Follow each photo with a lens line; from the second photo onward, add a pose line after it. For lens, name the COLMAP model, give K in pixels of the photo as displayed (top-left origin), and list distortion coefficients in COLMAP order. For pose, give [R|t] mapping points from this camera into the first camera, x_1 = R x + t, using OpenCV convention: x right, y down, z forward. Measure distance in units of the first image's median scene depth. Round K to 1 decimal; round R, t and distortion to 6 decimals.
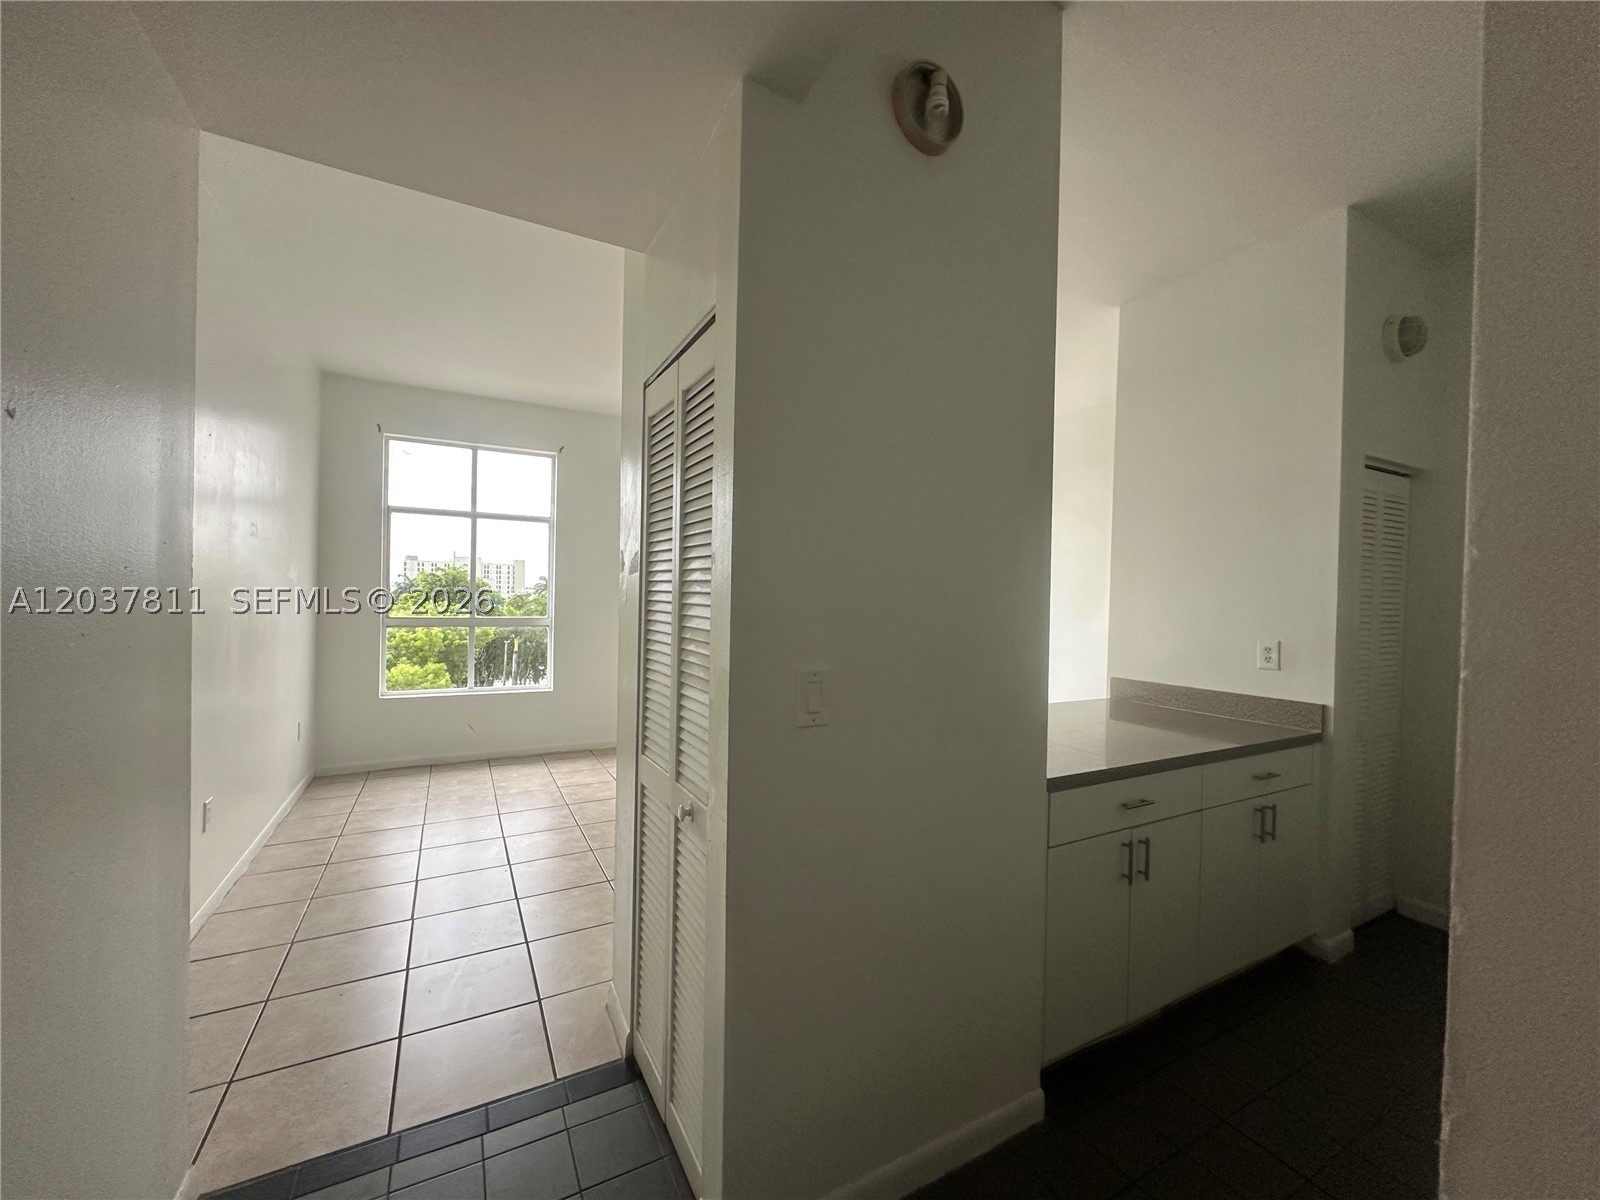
lens RADIAL K [[636.4, 0, 803.6], [0, 636.4, 592.7], [0, 0, 1]] dist [0.000293, -0.000631]
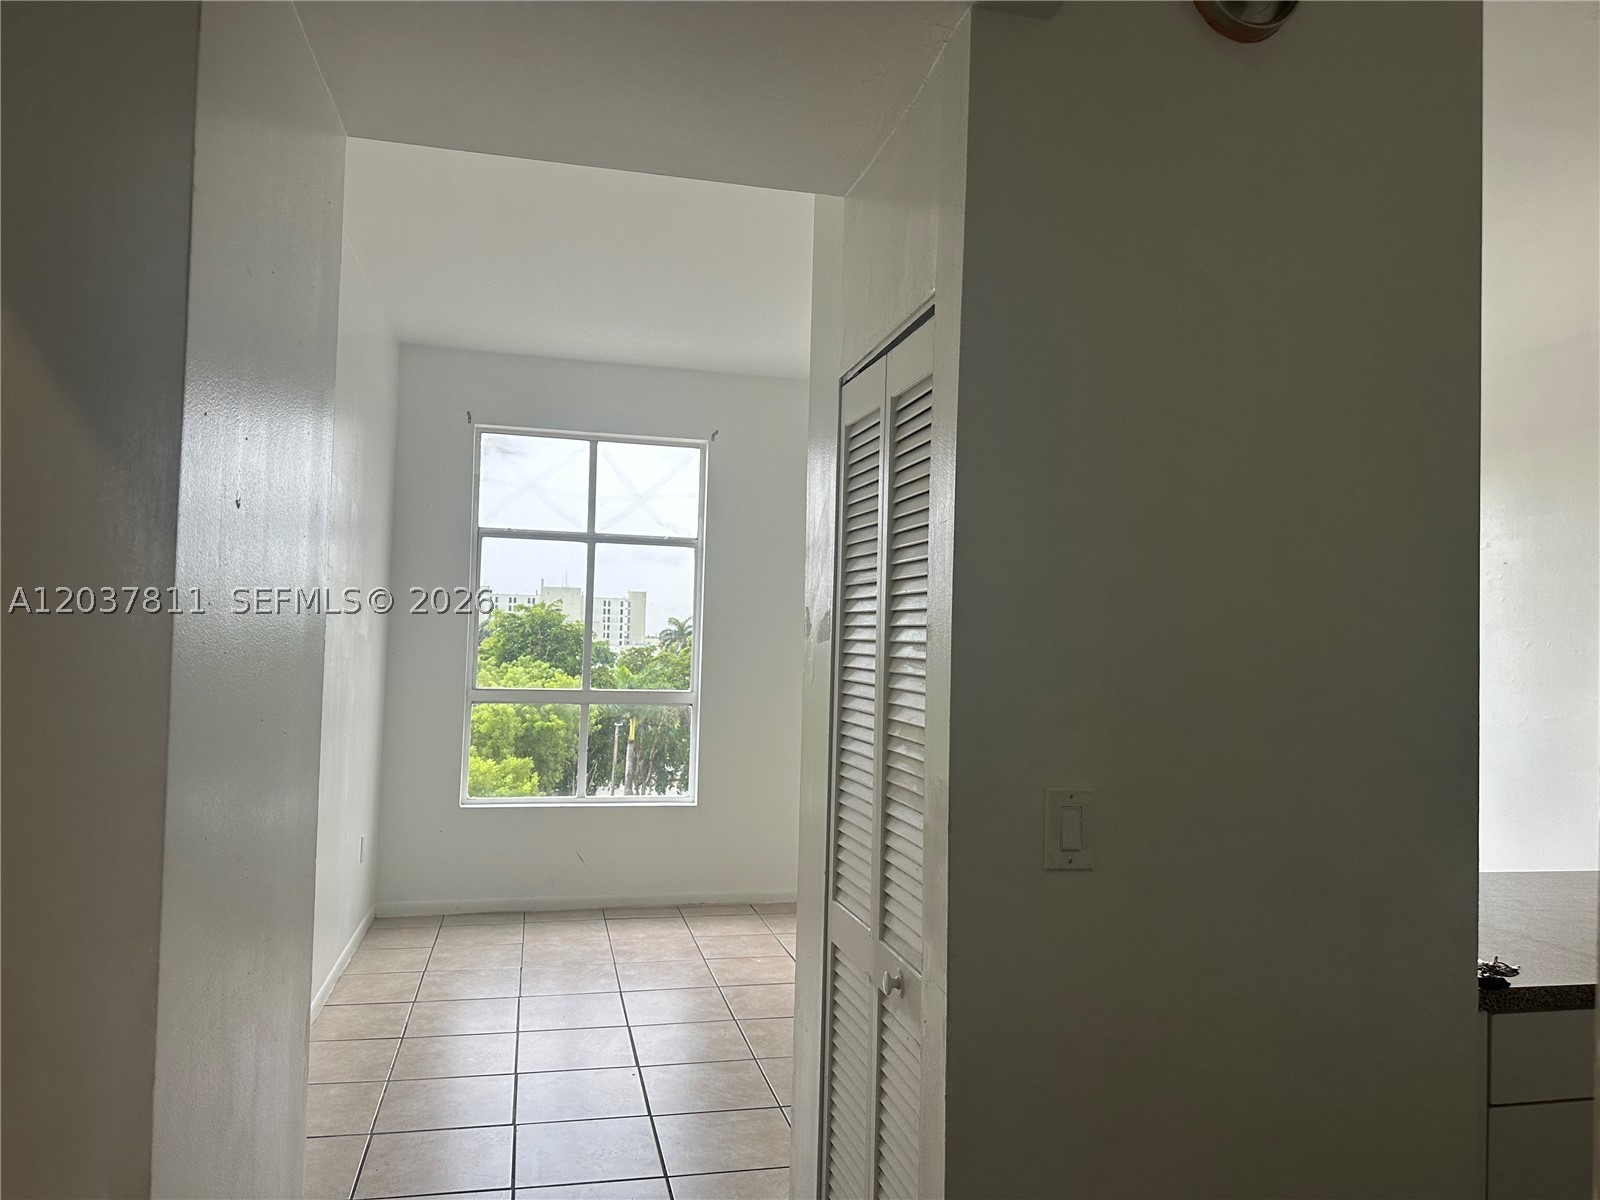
lens RADIAL K [[1125.5, 0, 808.7], [0, 1125.5, 599.8], [0, 0, 1]] dist [0.059065, -0.062077]
pose [[0.964063, -0.003456, -0.265652, 0.027548], [-0.007621, 0.999144, -0.040657, -0.013831], [0.265565, 0.041220, 0.963211, -0.117618]]
